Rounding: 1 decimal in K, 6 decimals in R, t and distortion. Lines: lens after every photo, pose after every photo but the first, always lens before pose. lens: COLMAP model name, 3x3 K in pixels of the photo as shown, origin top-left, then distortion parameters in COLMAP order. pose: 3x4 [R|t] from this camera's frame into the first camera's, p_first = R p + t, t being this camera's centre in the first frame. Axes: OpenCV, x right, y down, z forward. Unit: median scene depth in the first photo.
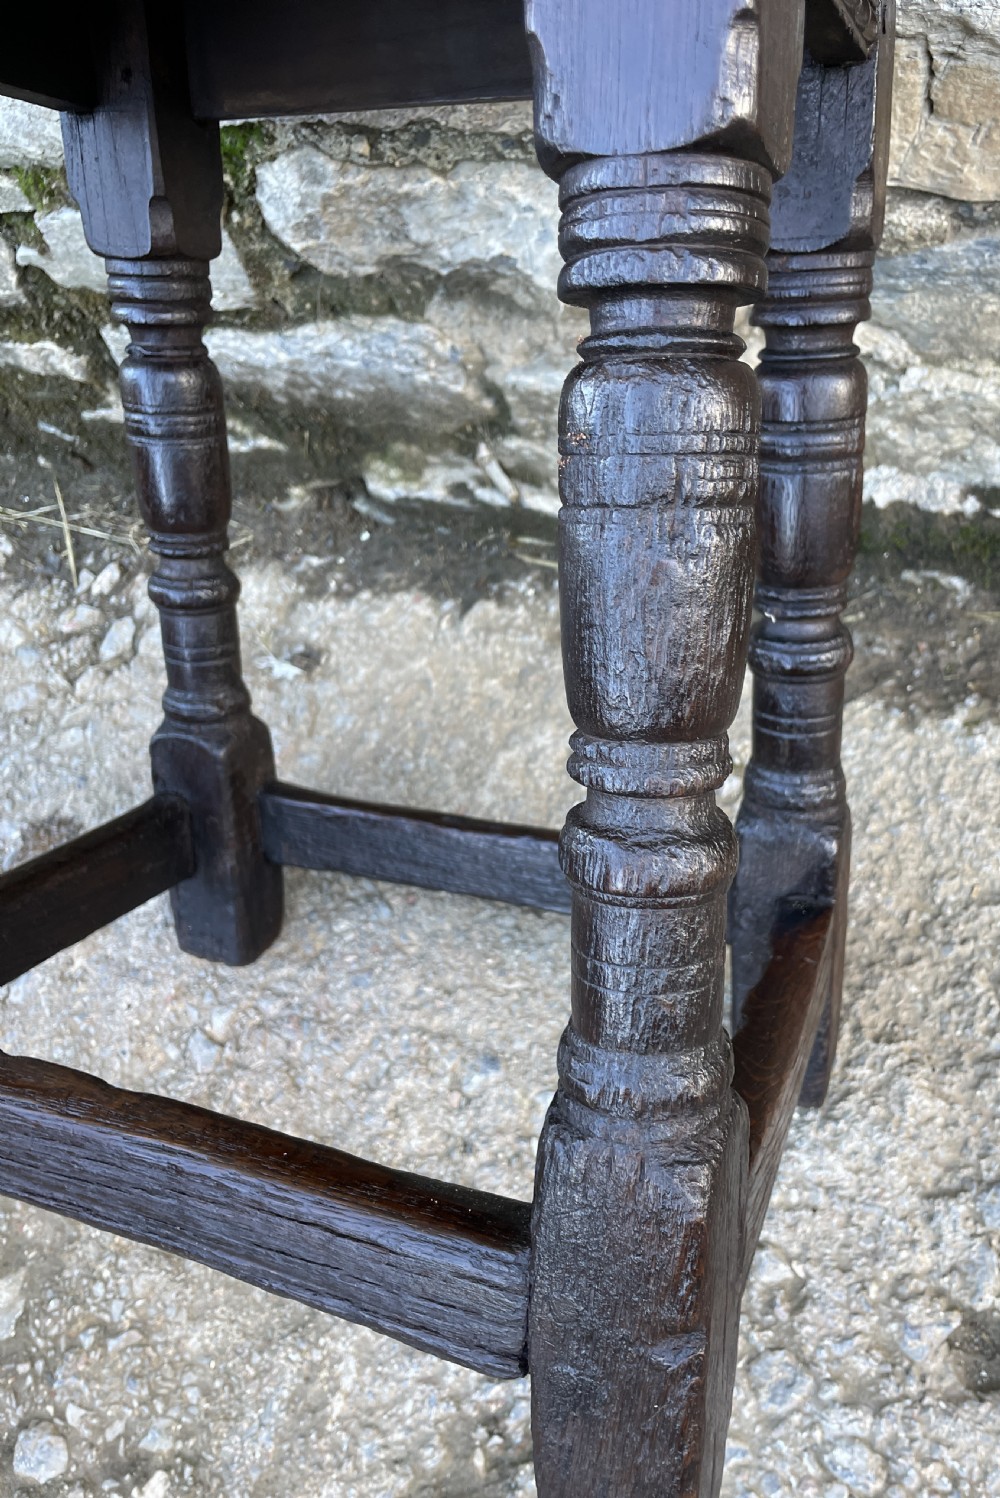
lens RADIAL K [[1145.7, 0, 568.1], [0, 1145.7, 748.7], [0, 0, 1]] dist [0.064778, -0.099572]
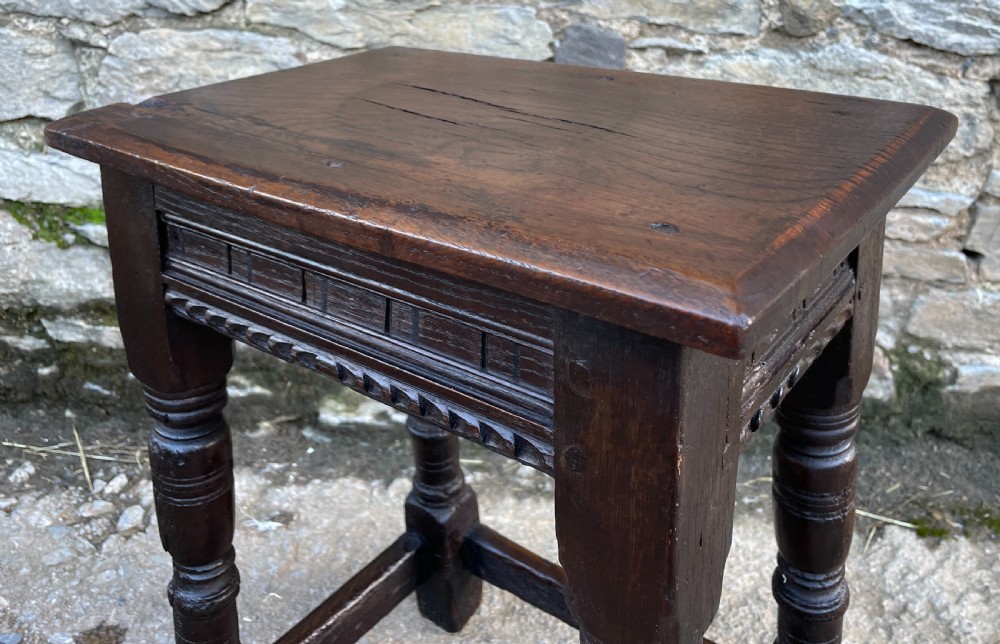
lens RADIAL K [[883.0, 0, 501.1], [0, 883.0, 219.5], [0, 0, 1]] dist [0.067199, -0.091397]
pose [[0.940585, 0.110190, 0.321184, -0.457615], [0.110498, 0.795074, -0.596362, 0.412852], [-0.321077, 0.596419, 0.735658, -0.229223]]
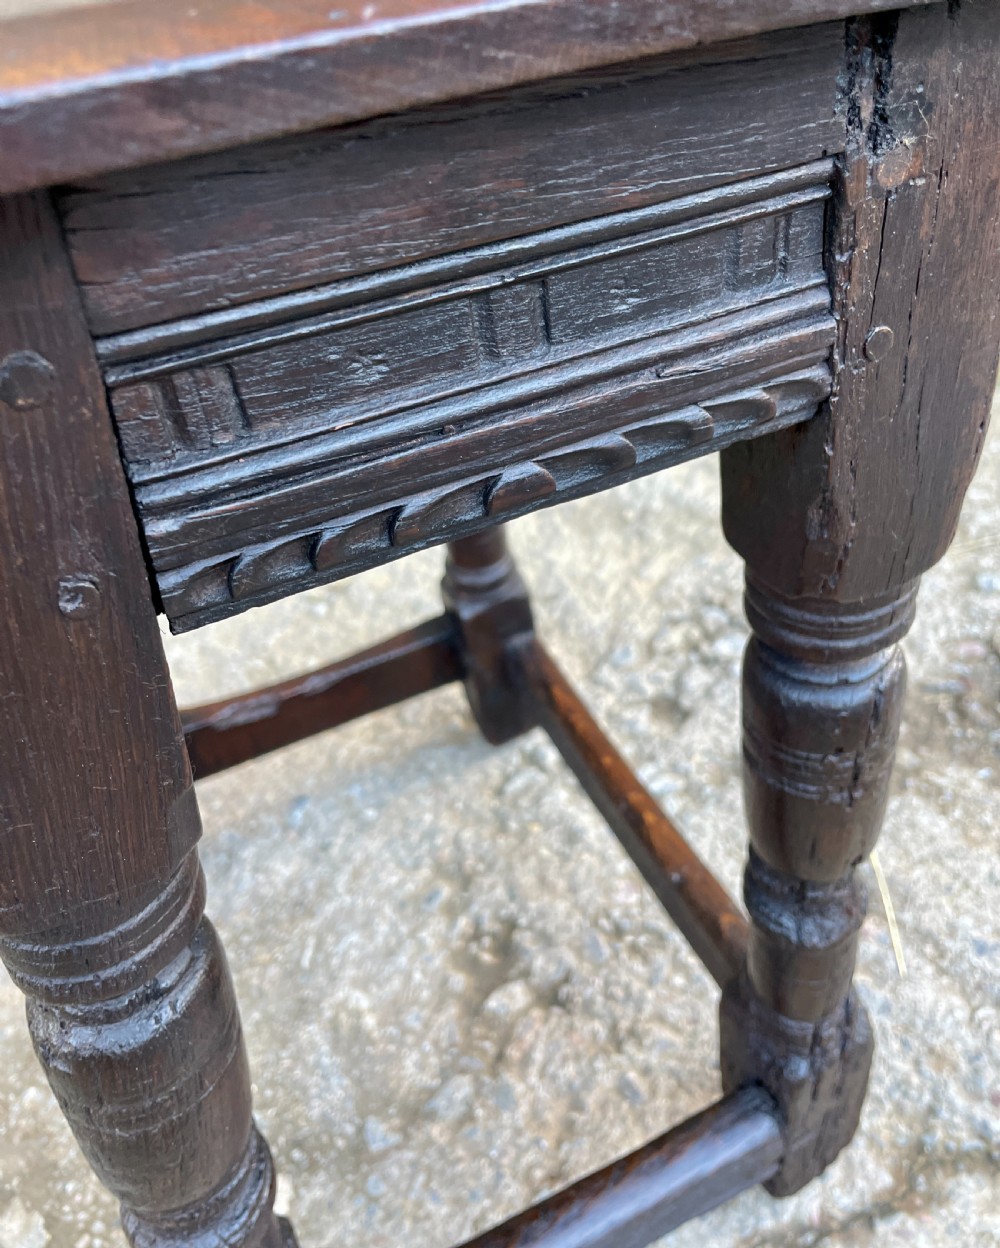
lens RADIAL K [[1032.1, 0, 503.2], [0, 1032.1, 577.4], [0, 0, 1]] dist [0.047375, -0.082635]
pose [[0.700673, -0.332112, 0.631474, -0.516573], [0.583278, 0.776350, -0.238889, 0.455559], [-0.410907, 0.535708, 0.737681, -0.066002]]
